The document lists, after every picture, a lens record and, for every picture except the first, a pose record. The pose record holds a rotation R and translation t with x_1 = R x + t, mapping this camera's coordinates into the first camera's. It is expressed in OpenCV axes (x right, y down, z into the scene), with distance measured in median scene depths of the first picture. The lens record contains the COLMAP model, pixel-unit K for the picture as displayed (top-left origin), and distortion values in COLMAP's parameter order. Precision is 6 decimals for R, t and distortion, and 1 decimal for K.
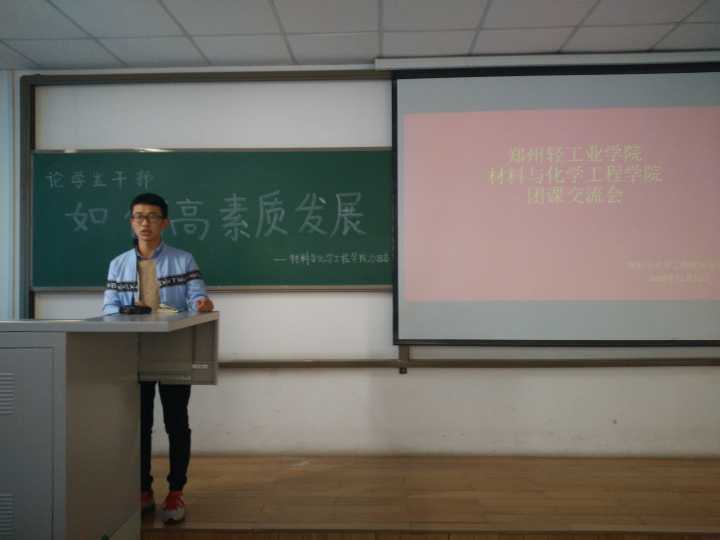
lens RADIAL K [[631.6, 0, 362.5], [0, 631.6, 272.2], [0, 0, 1]] dist [0.152751, -0.281182]
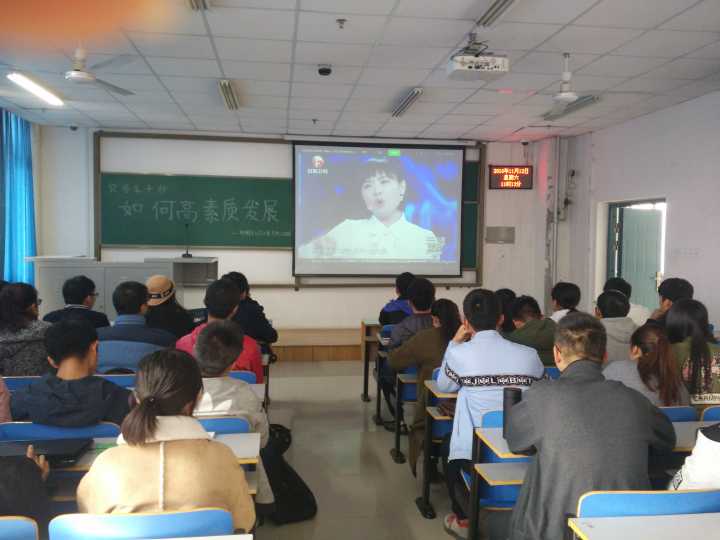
lens RADIAL K [[631.6, 0, 362.5], [0, 631.6, 272.2], [0, 0, 1]] dist [0.152751, -0.281182]
pose [[0.985784, 0.011158, 0.167648, -0.069567], [-0.019370, 0.998687, 0.047432, 0.000056], [-0.166898, -0.050005, 0.984705, -1.030900]]
